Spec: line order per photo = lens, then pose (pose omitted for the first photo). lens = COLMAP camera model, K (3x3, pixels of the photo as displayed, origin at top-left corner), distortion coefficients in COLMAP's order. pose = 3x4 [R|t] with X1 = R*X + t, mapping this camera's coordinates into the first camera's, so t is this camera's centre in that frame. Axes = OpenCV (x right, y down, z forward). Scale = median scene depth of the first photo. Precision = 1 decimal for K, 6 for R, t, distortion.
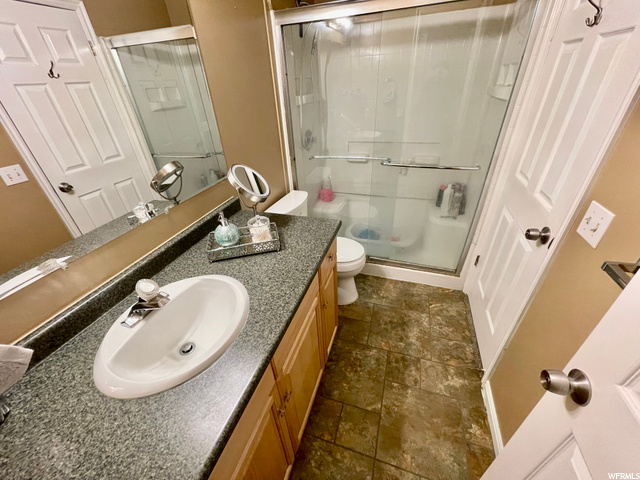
lens RADIAL K [[260.9, 0, 319.5], [0, 260.9, 241.6], [0, 0, 1]] dist [-0.000456, 0.000572]
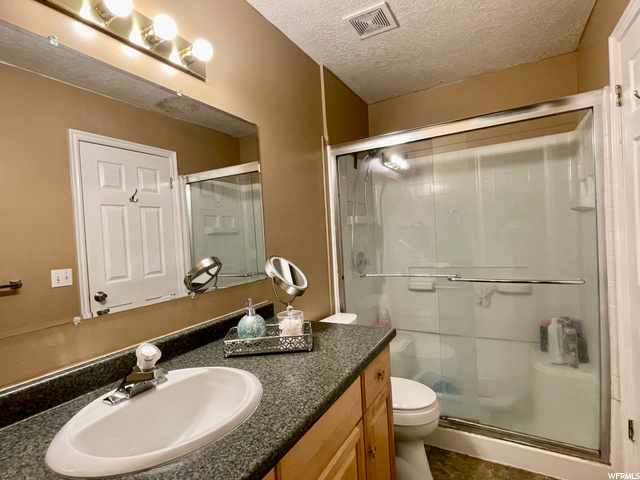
lens RADIAL K [[329.9, 0, 320.0], [0, 329.9, 240.0], [0, 0, 1]] dist [0.005106, 0.000363]
pose [[0.983428, -0.002725, -0.181279, 0.029669], [-0.088793, 0.864520, -0.494693, 0.133879], [0.158067, 0.502592, 0.849951, 0.000169]]
